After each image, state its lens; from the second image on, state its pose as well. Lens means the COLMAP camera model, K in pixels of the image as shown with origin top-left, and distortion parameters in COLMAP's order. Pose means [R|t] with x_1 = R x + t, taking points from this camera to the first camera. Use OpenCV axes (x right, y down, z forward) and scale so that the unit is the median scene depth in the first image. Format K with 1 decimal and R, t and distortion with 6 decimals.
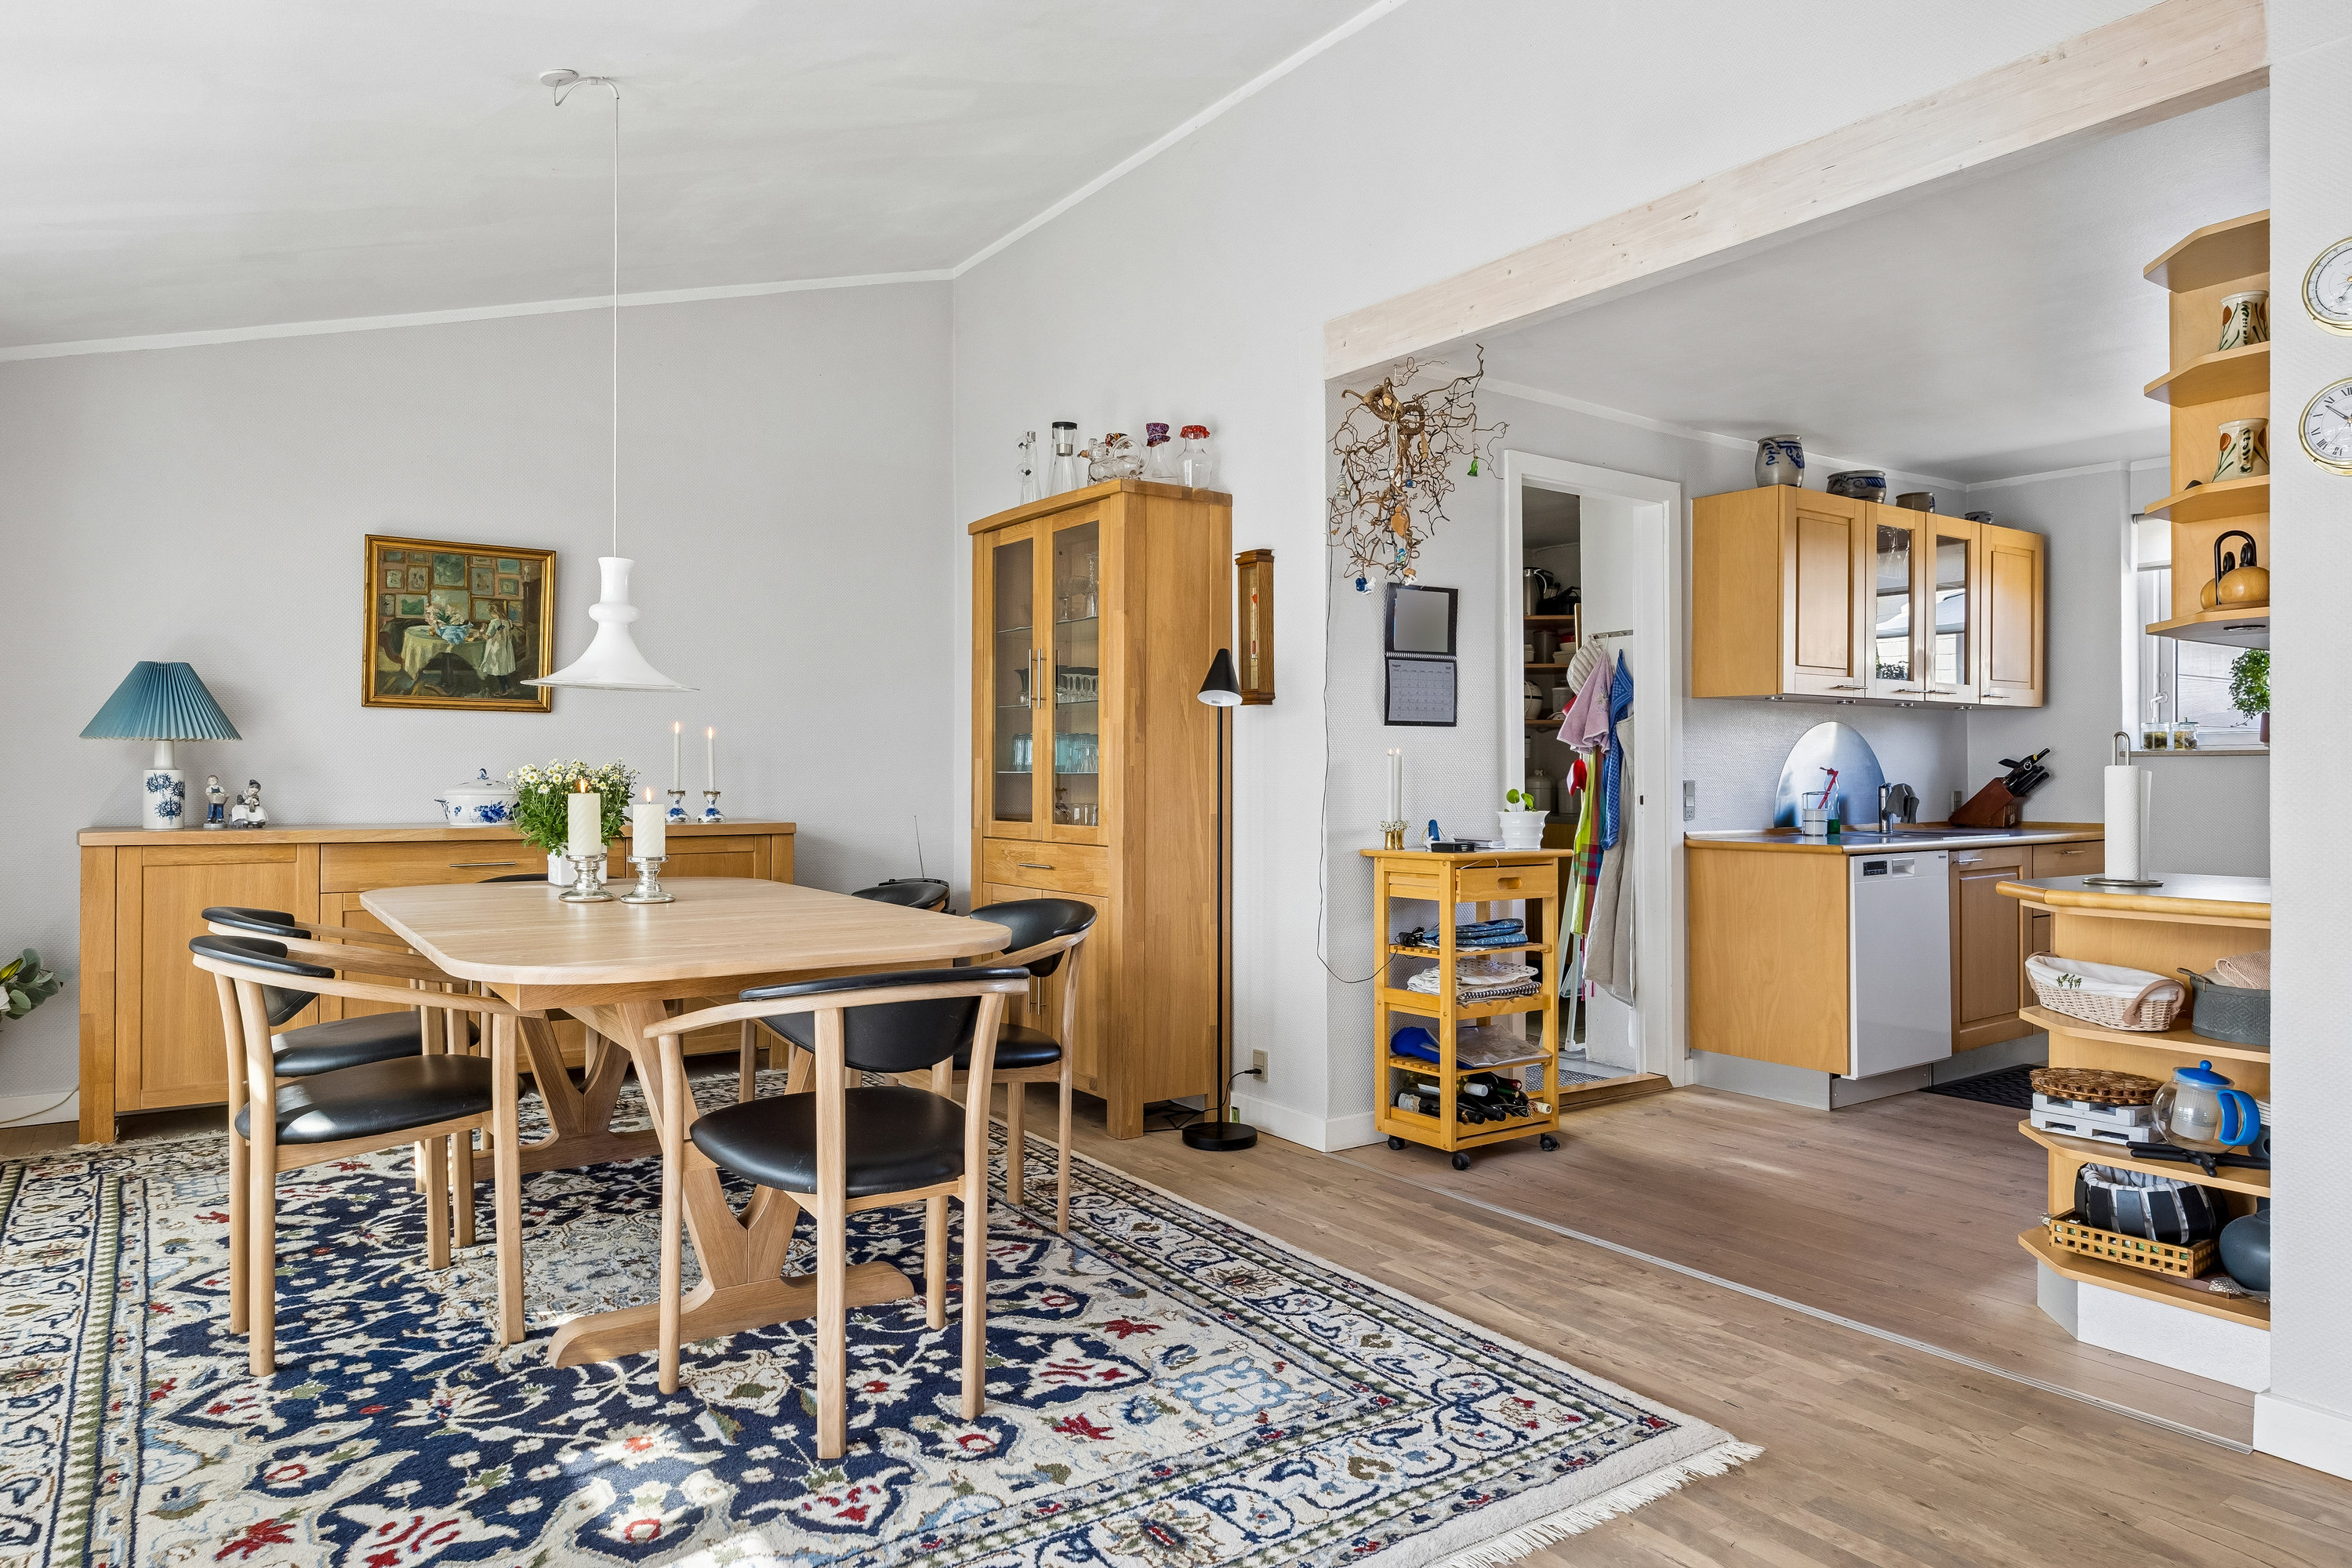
lens RADIAL K [[1460.1, 0, 1178.6], [0, 1460.1, 775.6], [0, 0, 1]] dist [-0.011508, -0.002981]
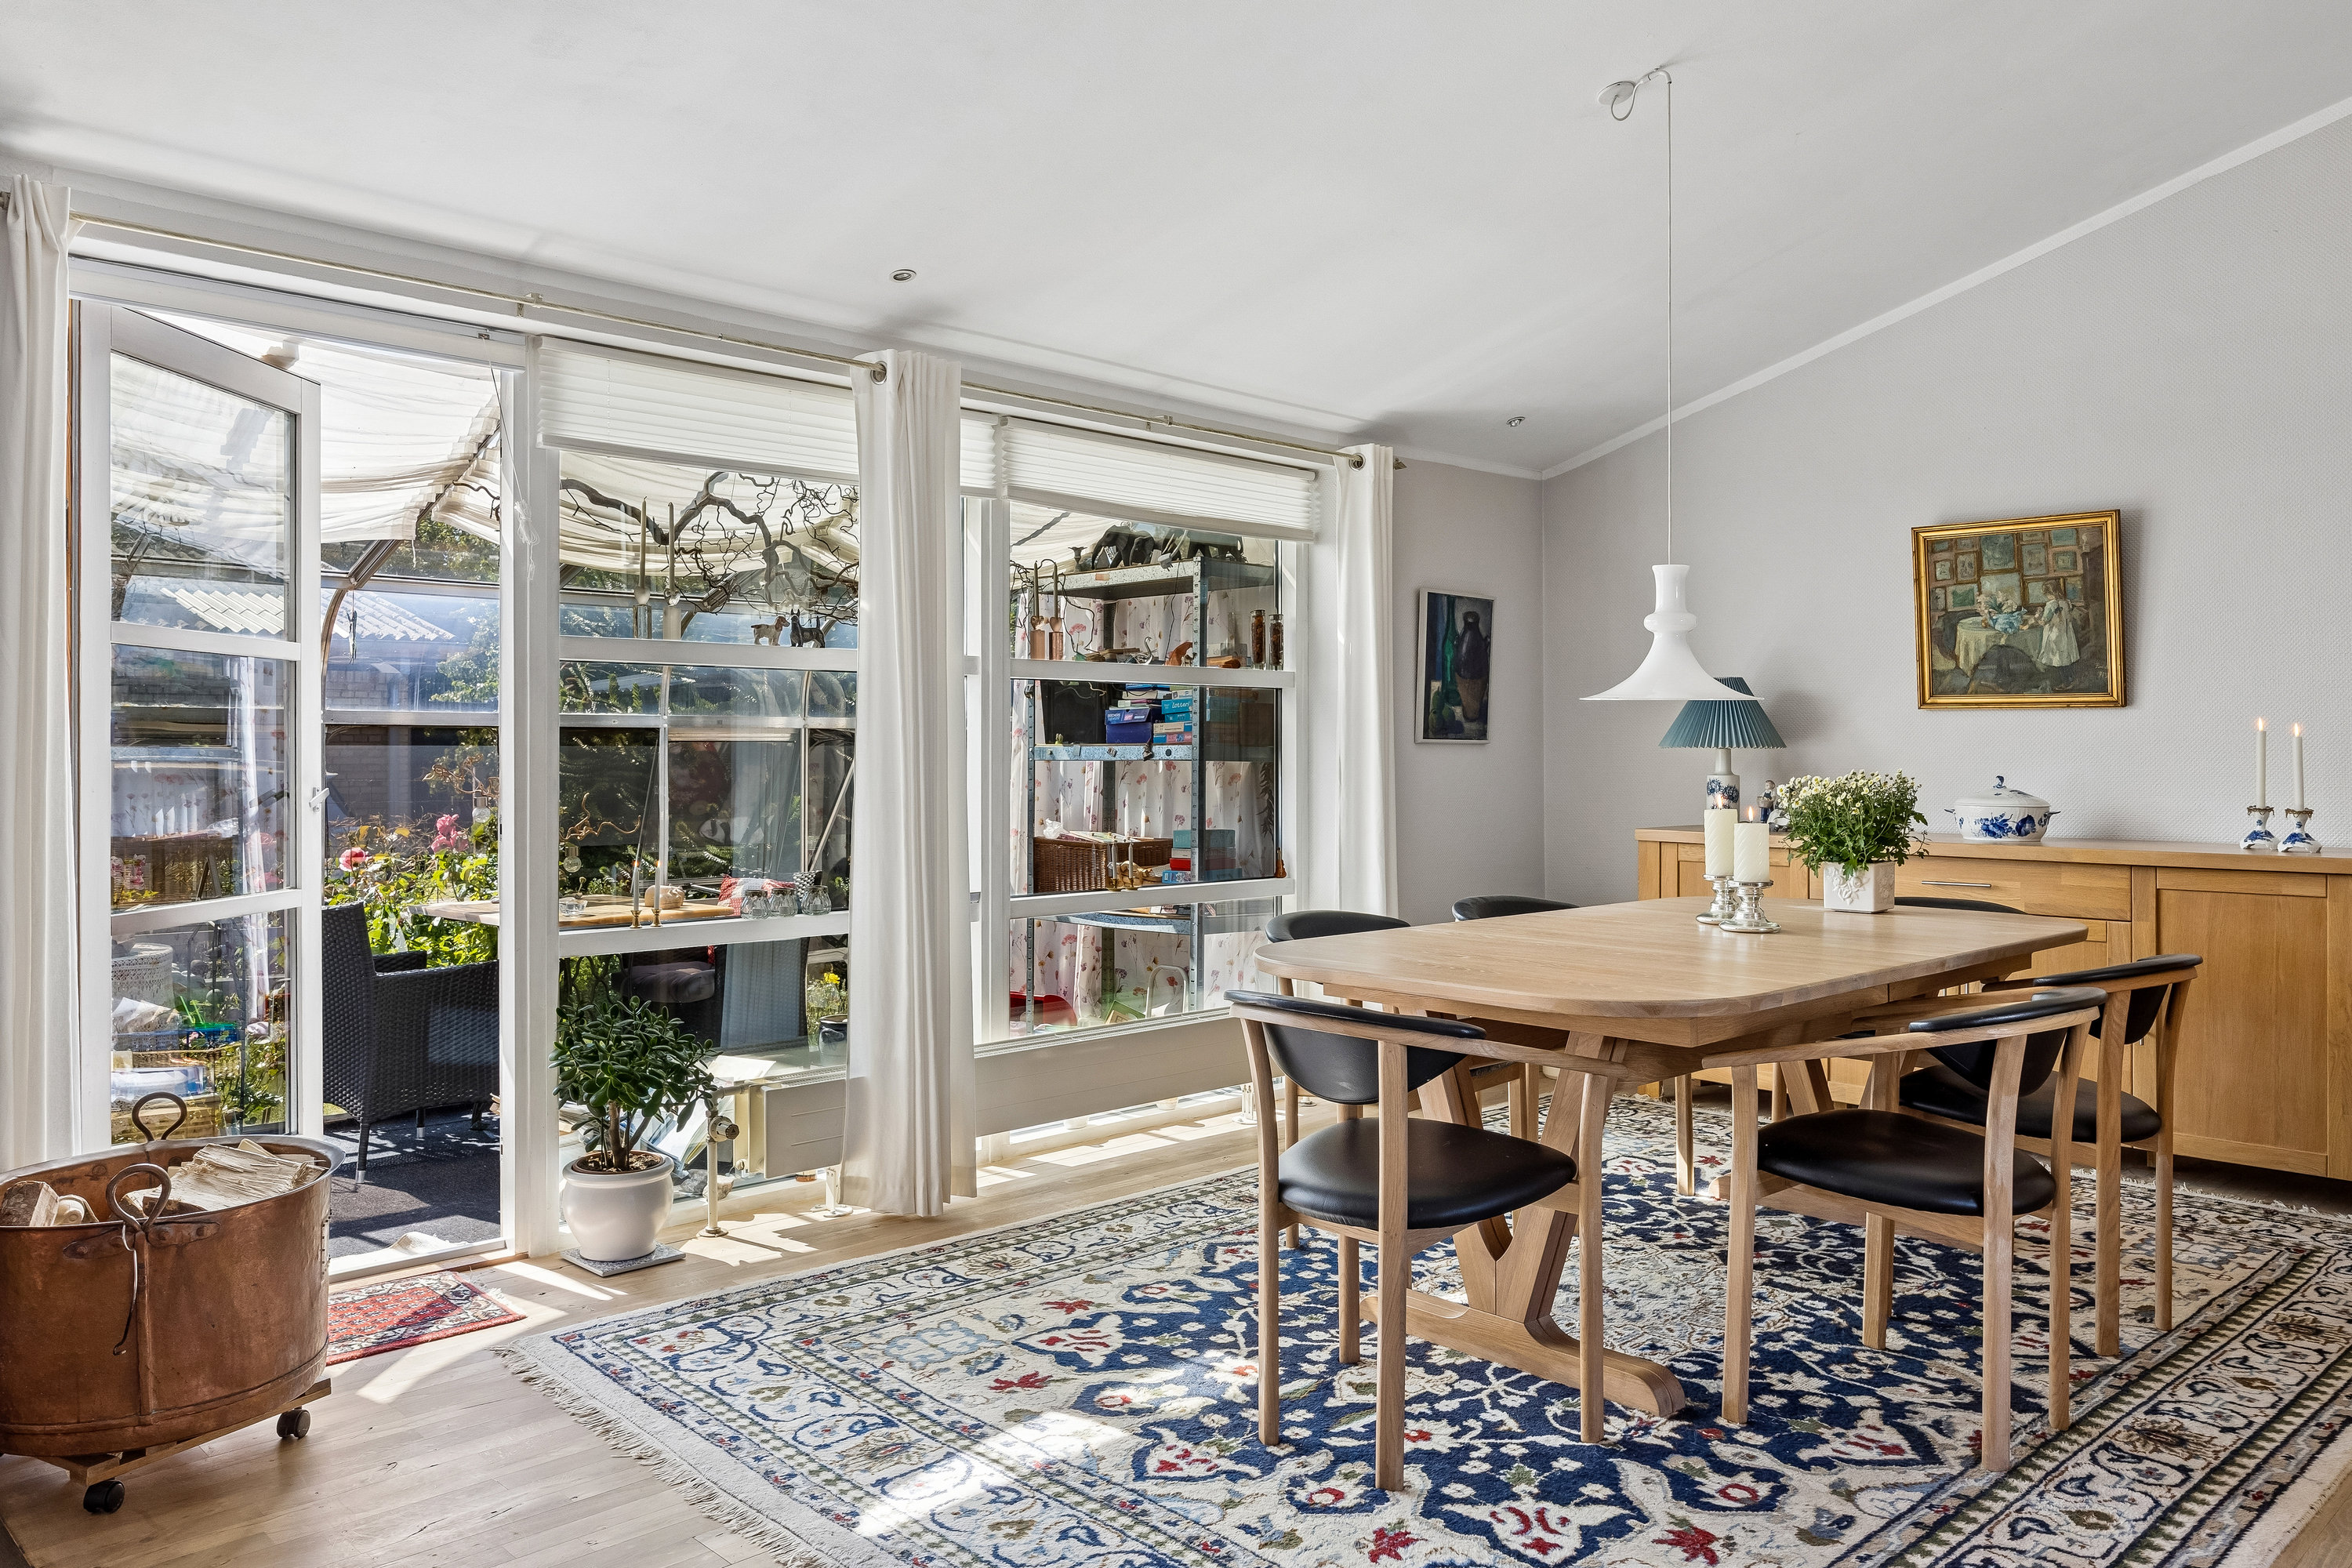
lens RADIAL K [[1714.3, 0, 1177.1], [0, 1714.3, 771.7], [0, 0, 1]] dist [-0.008919, -0.002342]
pose [[0.157336, 0.012862, -0.987461, 0.813100], [-0.005335, 0.999912, 0.012174, -0.030484], [0.987531, 0.003352, 0.157391, 0.611706]]
